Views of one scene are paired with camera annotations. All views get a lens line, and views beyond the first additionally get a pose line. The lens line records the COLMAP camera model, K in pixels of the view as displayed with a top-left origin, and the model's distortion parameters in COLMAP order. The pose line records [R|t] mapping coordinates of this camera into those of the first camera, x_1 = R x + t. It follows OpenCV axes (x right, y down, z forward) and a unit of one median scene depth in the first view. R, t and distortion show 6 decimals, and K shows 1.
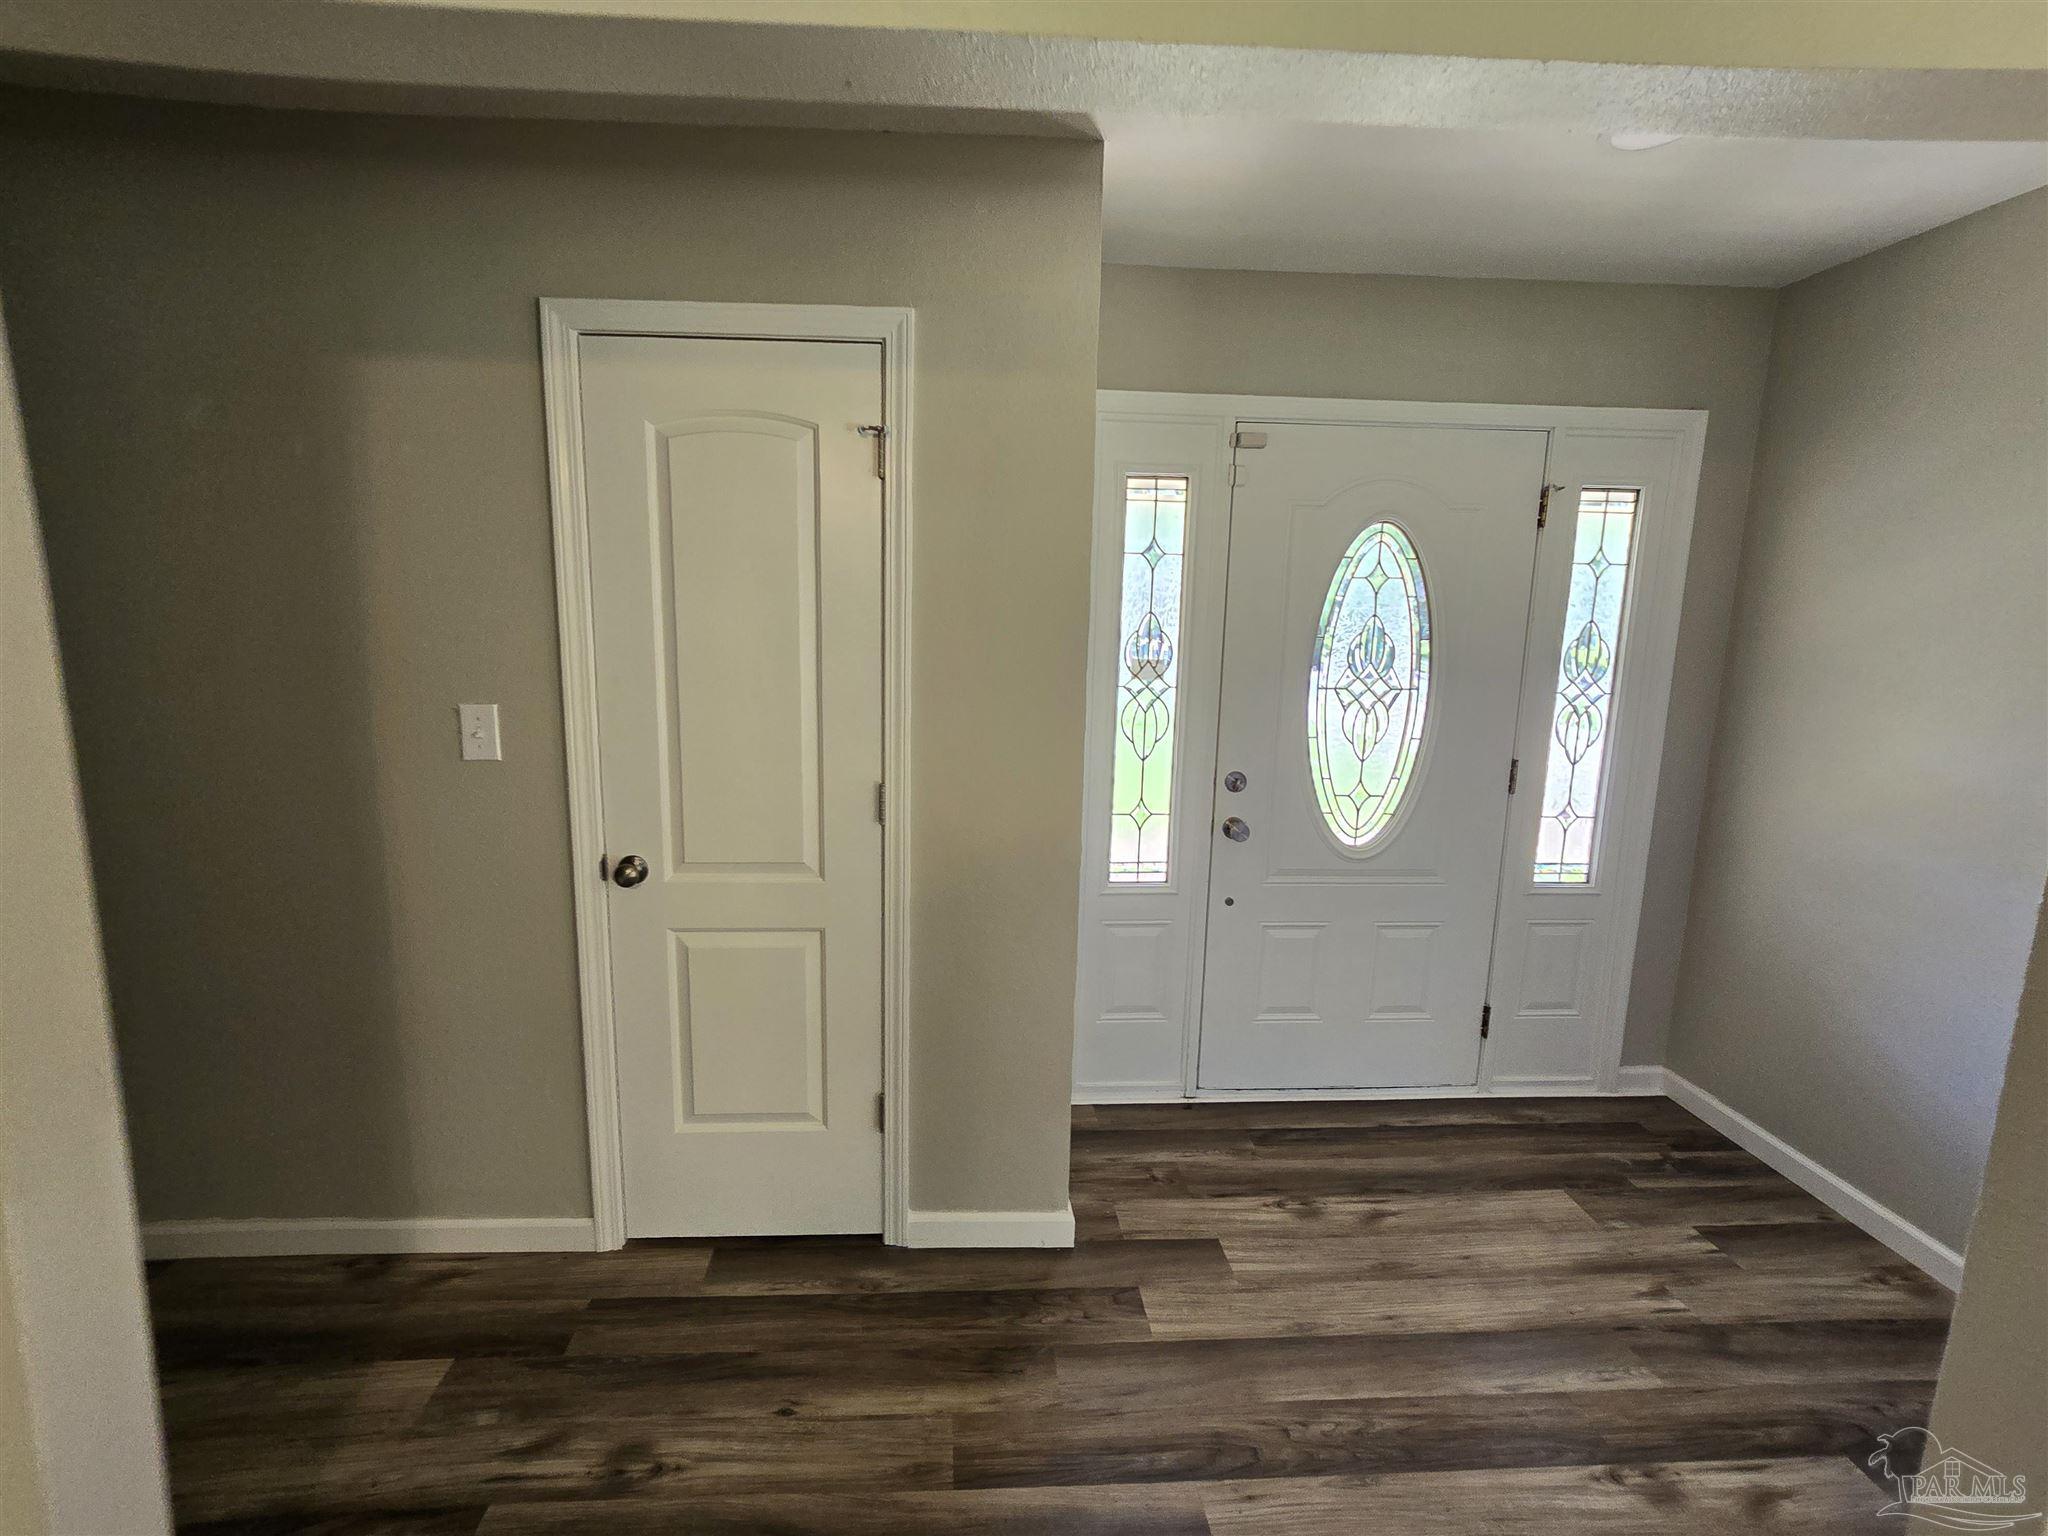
lens RADIAL K [[845.5, 0, 1033.3], [0, 845.5, 747.2], [0, 0, 1]] dist [-0.003425, 0.000705]
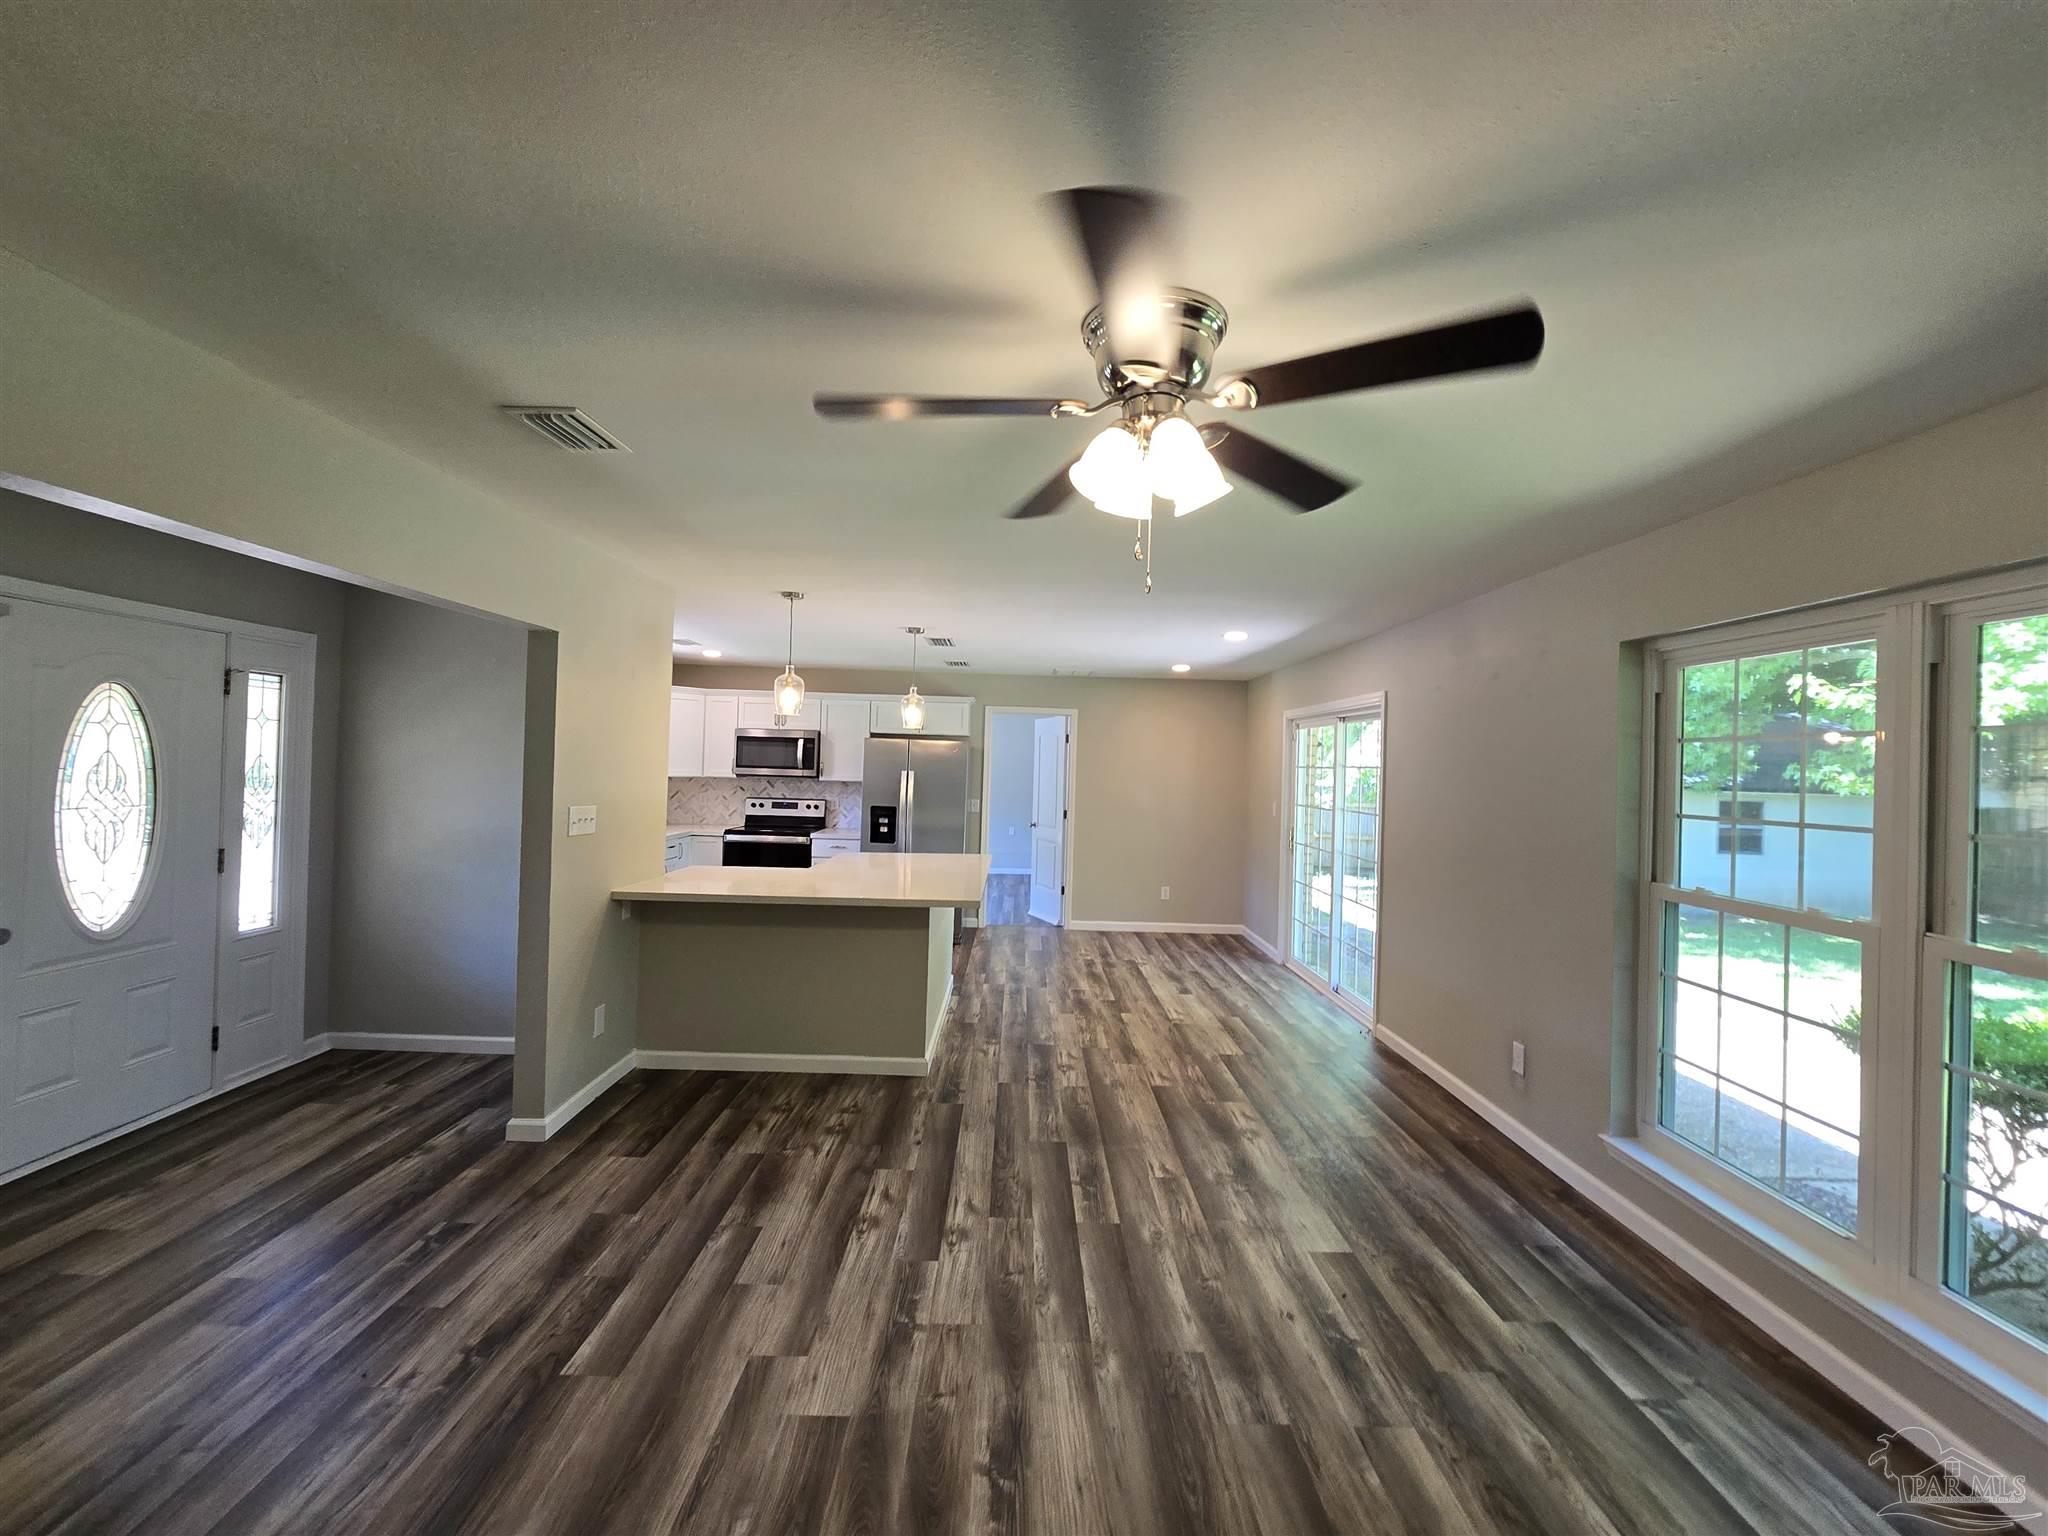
lens RADIAL K [[845.5, 0, 1019.1], [0, 845.5, 759.9], [0, 0, 1]] dist [-0.003425, 0.000705]
pose [[0.051742, -0.003898, 0.998653, -1.025842], [0.125170, 0.992132, -0.002612, 0.048370], [-0.990785, 0.125137, 0.051823, -0.582823]]
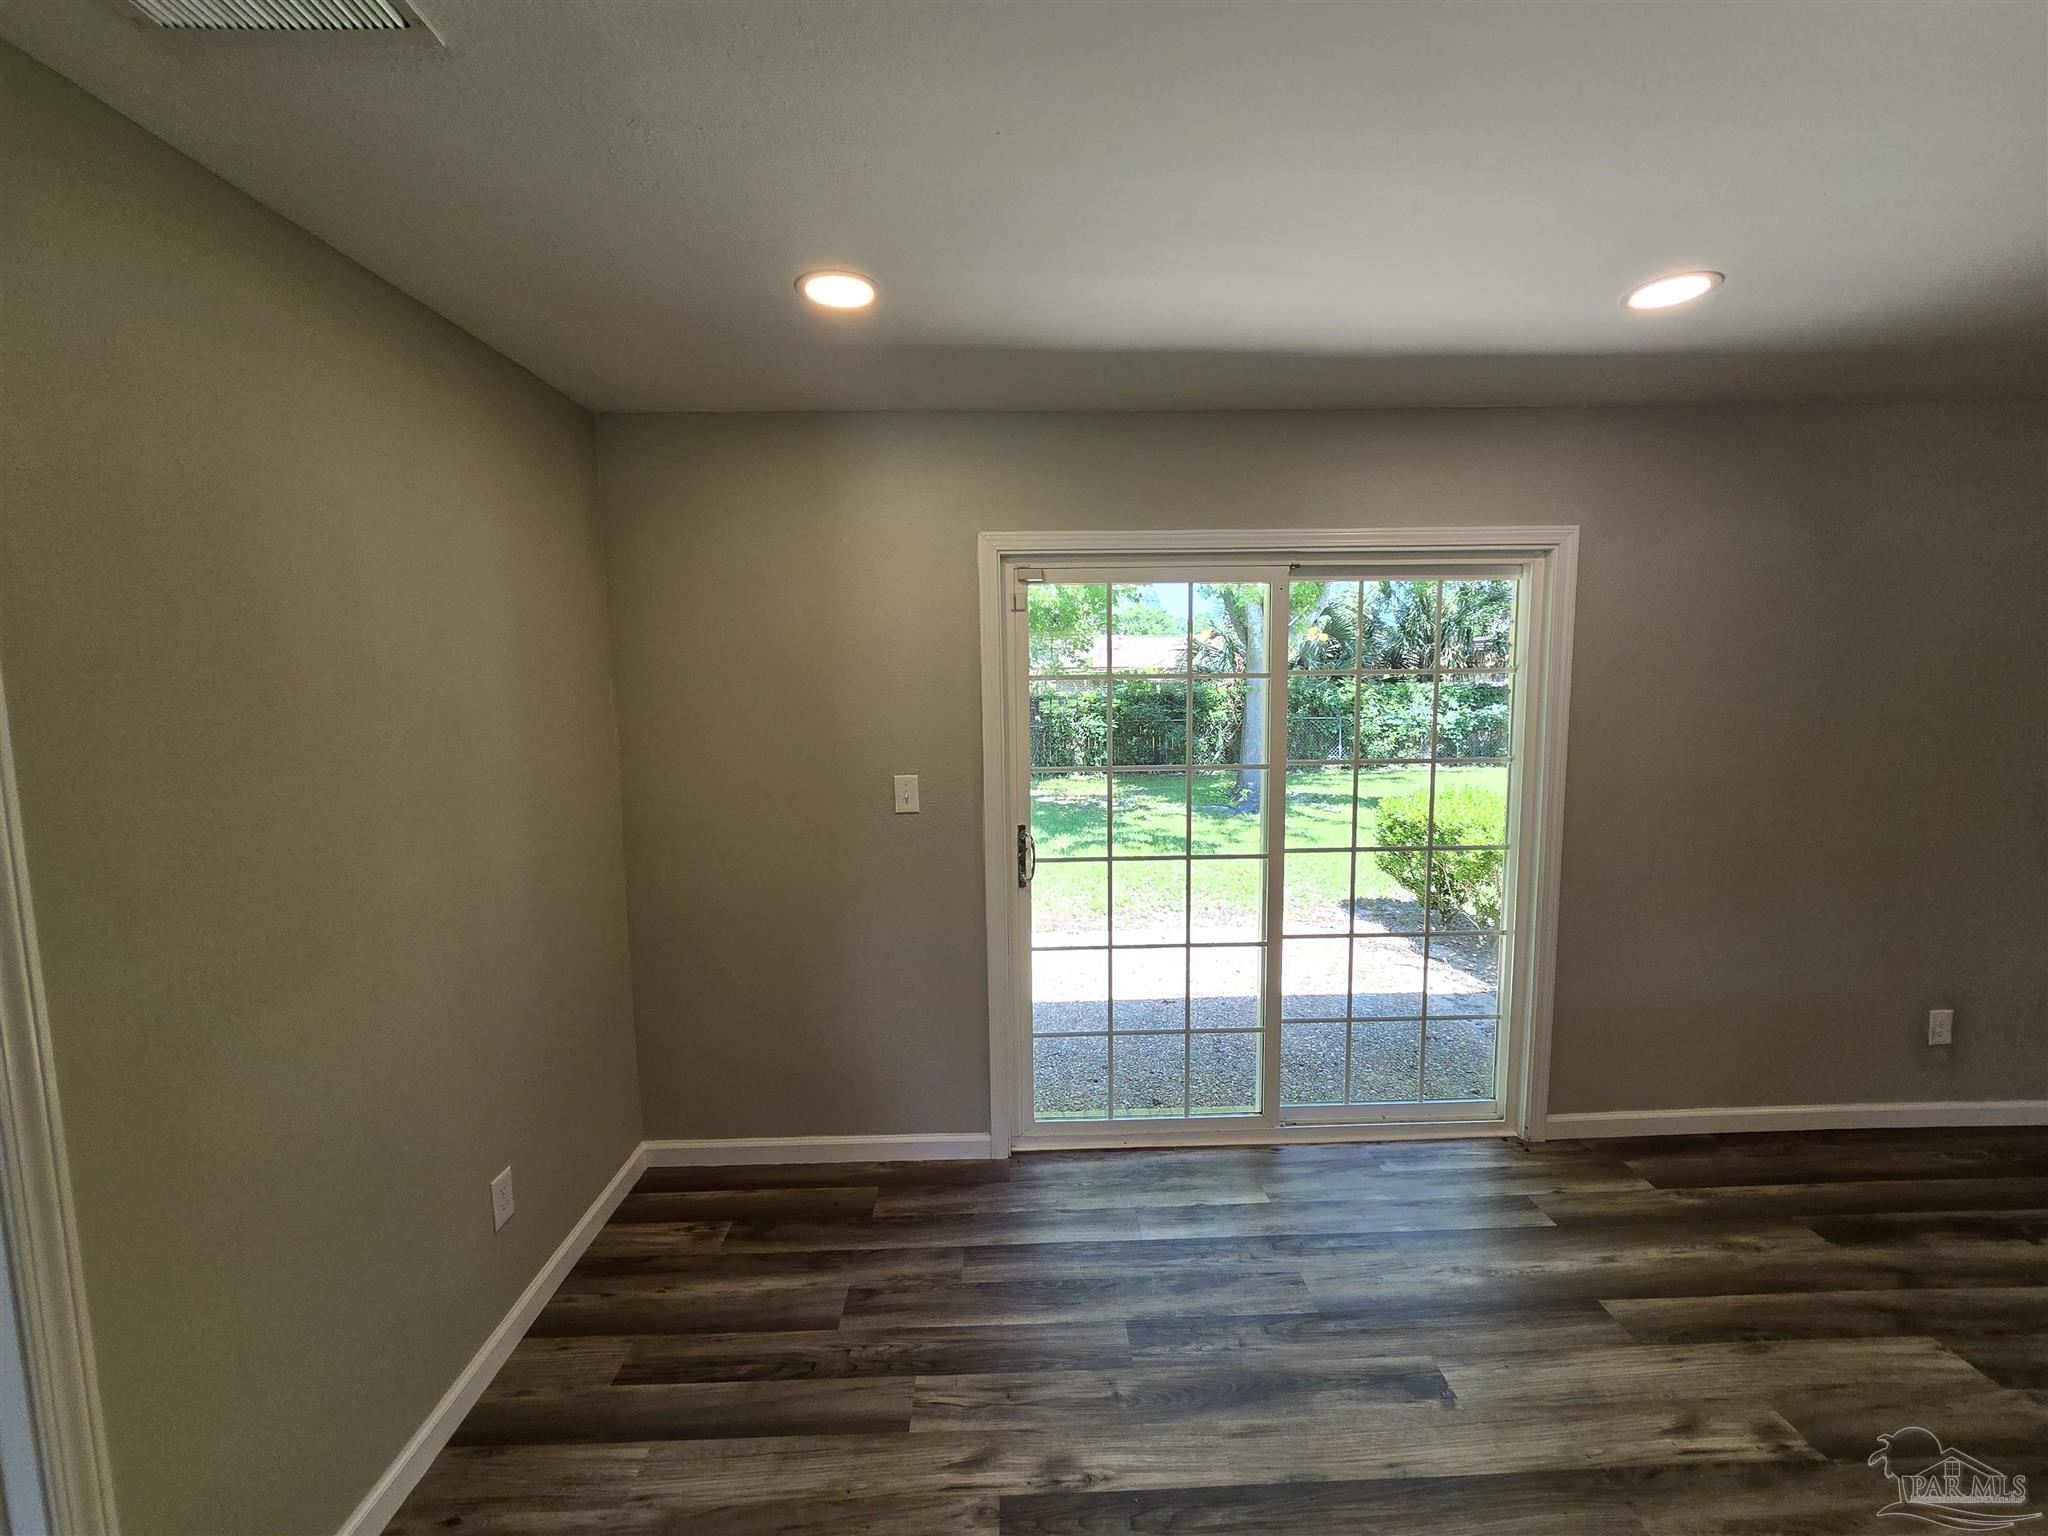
lens RADIAL K [[845.5, 0, 1020.1], [0, 845.5, 761.2], [0, 0, 1]] dist [-0.003425, 0.000705]
pose [[-0.999571, 0.003421, 0.029103, 2.392319], [0.010482, 0.969194, 0.246076, -0.004419], [-0.027365, 0.246276, -0.968813, -0.133760]]
